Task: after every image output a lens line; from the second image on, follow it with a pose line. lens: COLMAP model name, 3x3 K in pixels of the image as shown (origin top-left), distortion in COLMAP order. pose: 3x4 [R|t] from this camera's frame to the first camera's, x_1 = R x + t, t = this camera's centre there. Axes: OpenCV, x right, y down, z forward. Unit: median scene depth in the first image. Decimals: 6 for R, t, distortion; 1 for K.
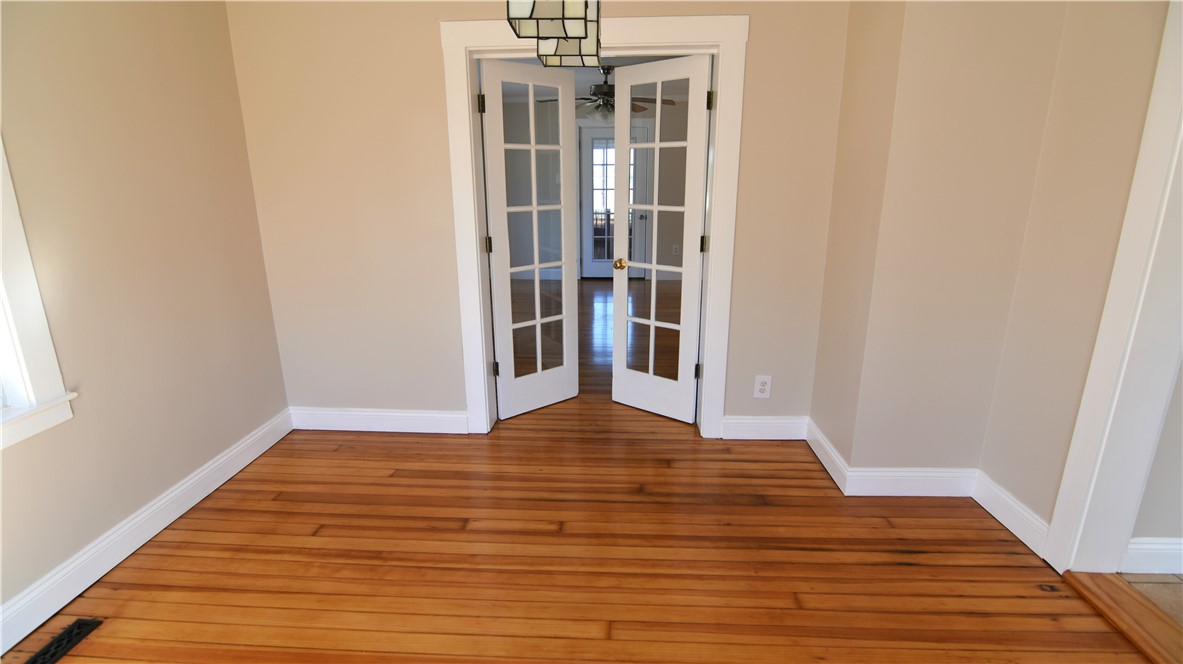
lens RADIAL K [[575.3, 0, 591.5], [0, 575.3, 332.0], [0, 0, 1]] dist [-0.015182, -0.001304]
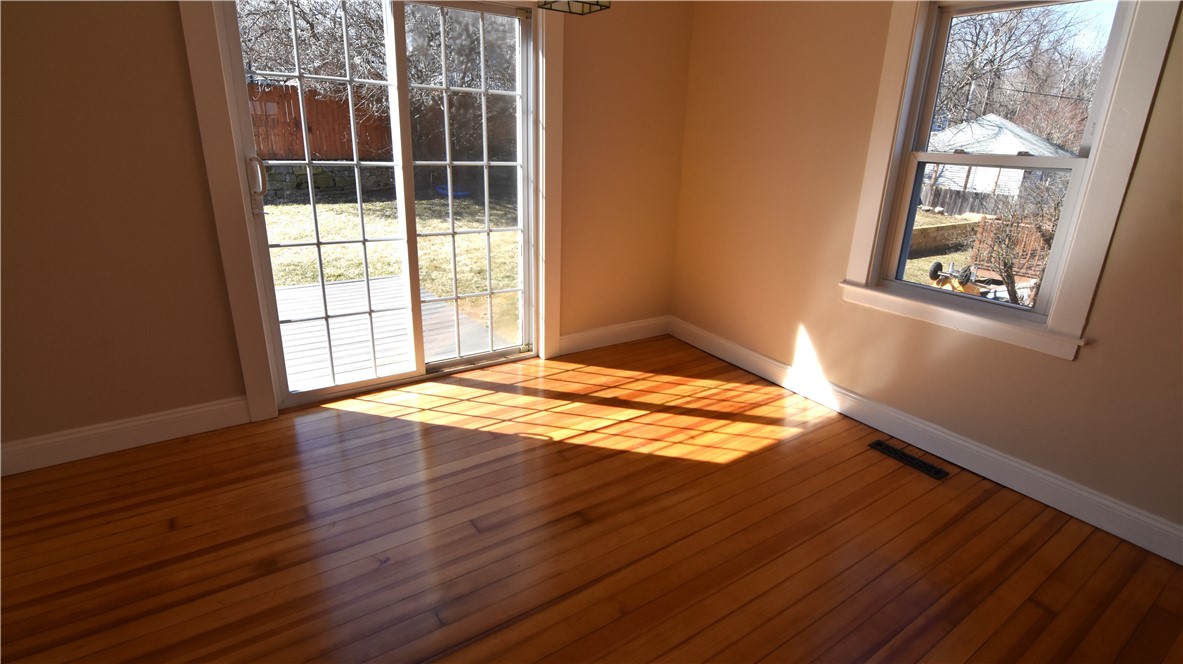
lens RADIAL K [[575.3, 0, 591.5], [0, 575.3, 332.0], [0, 0, 1]] dist [-0.015182, -0.001304]
pose [[-0.798509, 0.176798, -0.575436, 0.370875], [-0.182894, 0.839465, 0.511712, -0.237145], [0.573527, 0.513850, -0.637985, 0.941818]]
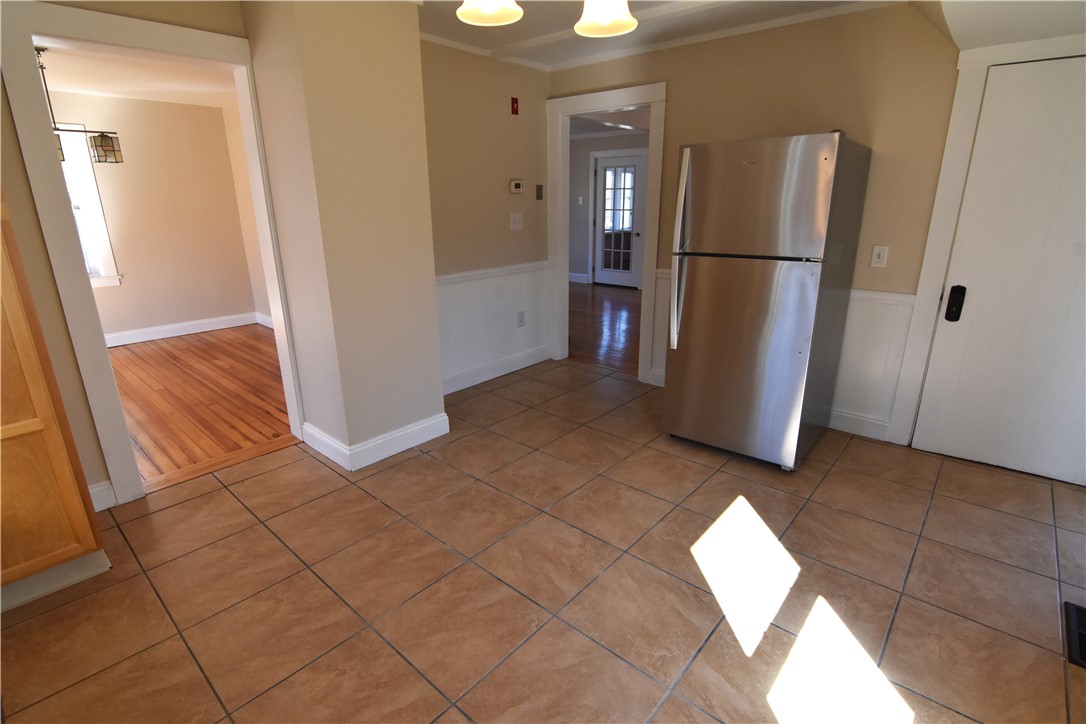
lens RADIAL K [[525.2, 0, 543.0], [0, 525.2, 362.0], [0, 0, 1]] dist [-0.000525, -0.000061]
pose [[0.778979, 0.186862, -0.598560, 2.003550], [-0.162533, 0.982112, 0.095079, -0.056647], [0.605619, 0.023221, 0.795416, 0.158486]]
